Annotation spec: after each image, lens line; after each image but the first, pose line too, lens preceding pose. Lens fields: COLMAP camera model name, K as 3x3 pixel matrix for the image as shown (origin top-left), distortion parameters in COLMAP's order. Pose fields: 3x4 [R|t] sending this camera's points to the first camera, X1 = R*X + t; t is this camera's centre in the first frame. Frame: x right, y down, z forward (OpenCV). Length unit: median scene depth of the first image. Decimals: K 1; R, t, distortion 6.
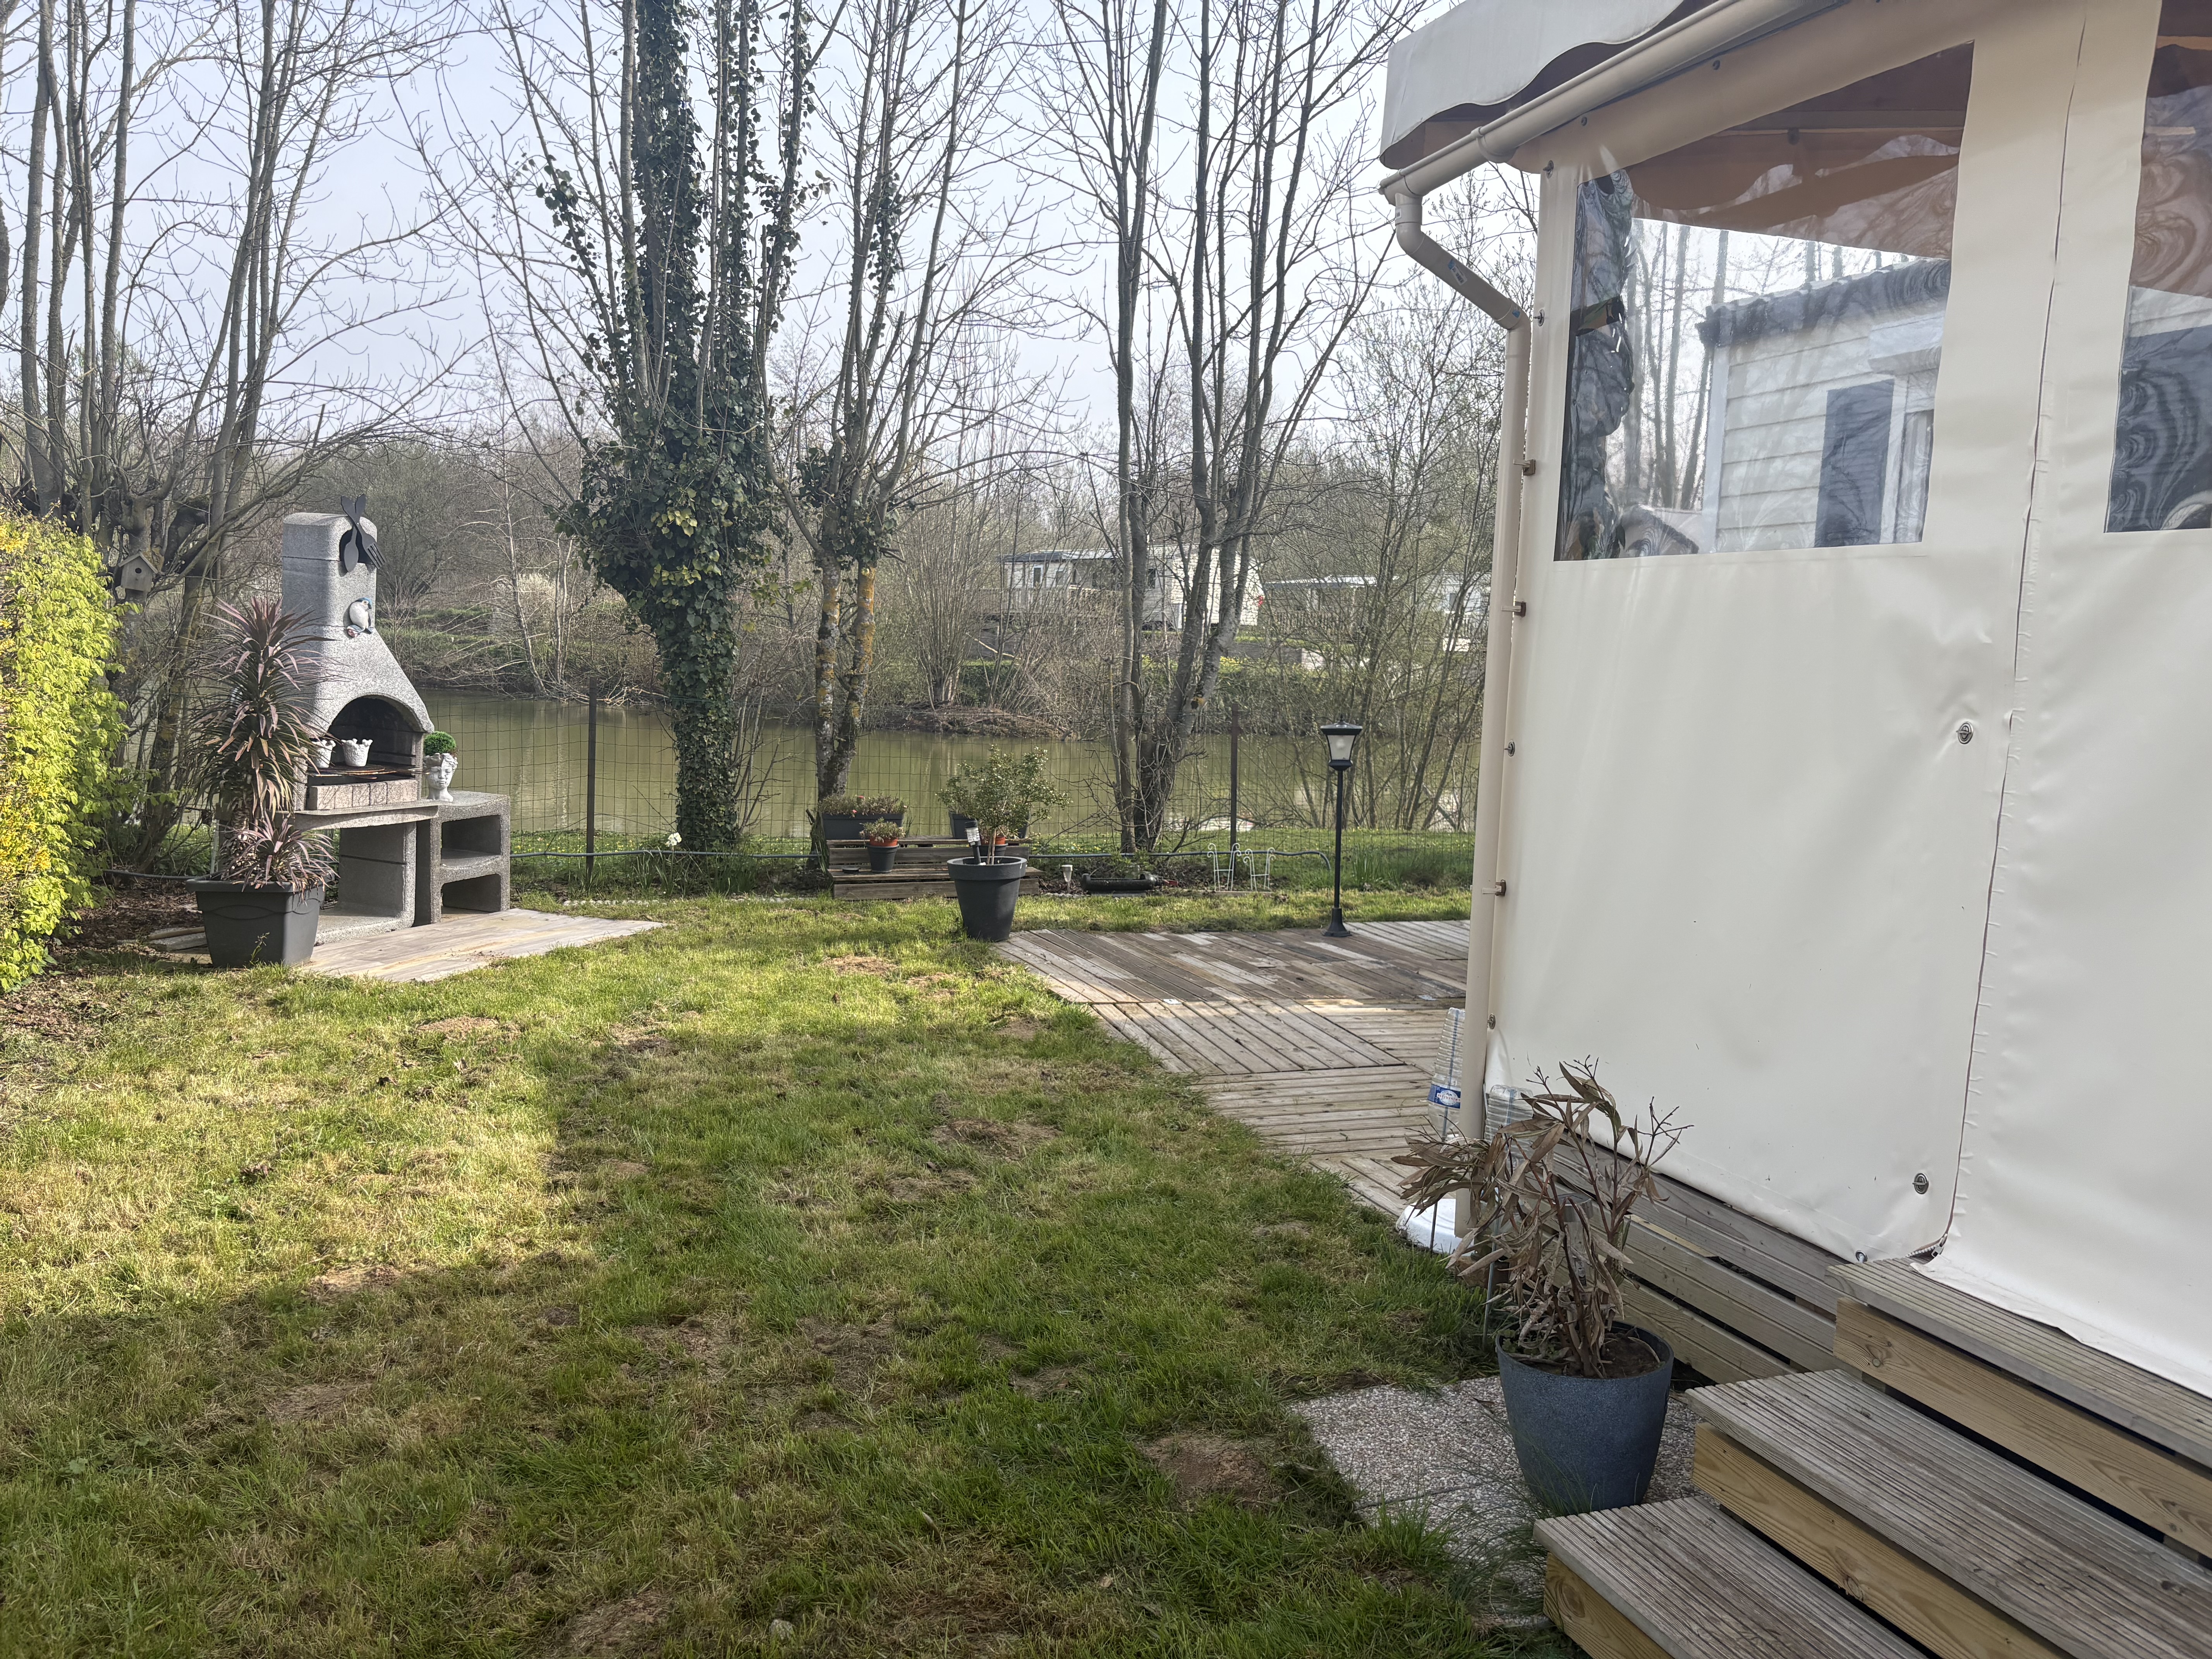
lens RADIAL K [[1671.3, 0, 1113.7], [0, 1671.3, 826.6], [0, 0, 1]] dist [0.016759, -0.013984]
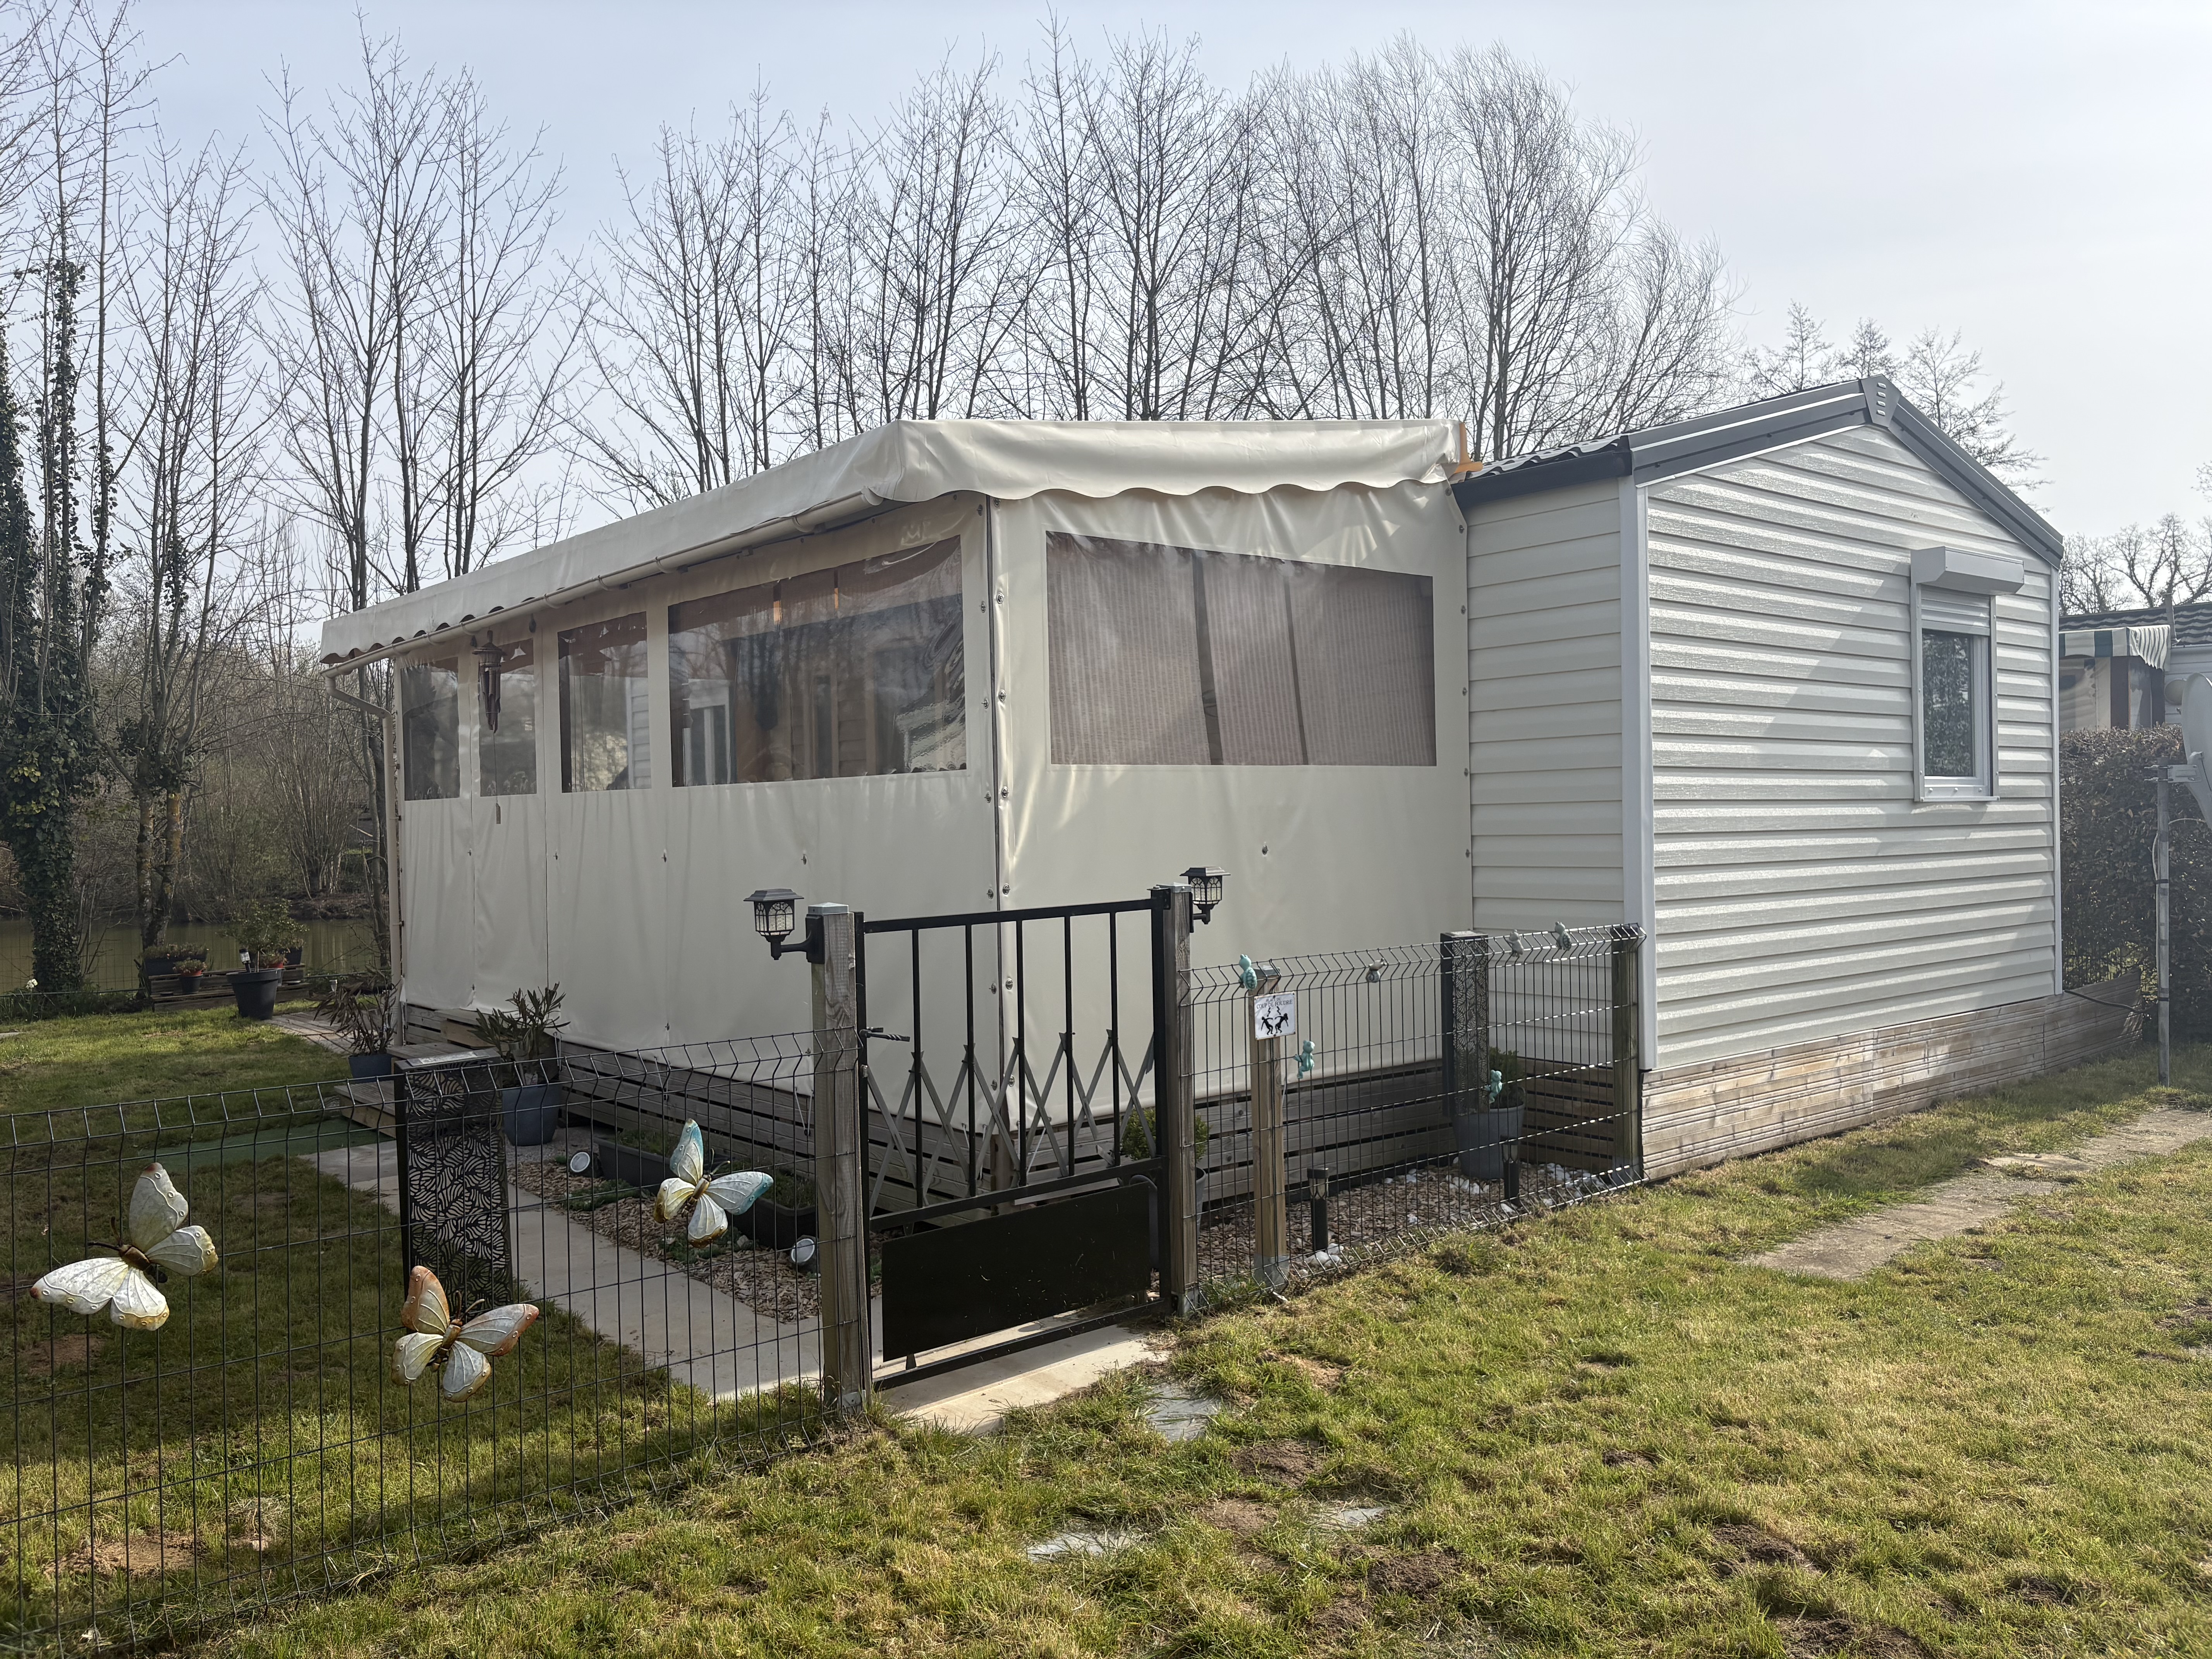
lens RADIAL K [[1671.3, 0, 1094.3], [0, 1671.3, 824.3], [0, 0, 1]] dist [0.016759, -0.013984]
pose [[0.948685, -0.062380, 0.310010, 0.174408], [0.092164, 0.992332, -0.082361, 0.075171], [-0.302495, 0.106707, 0.947159, -0.694983]]
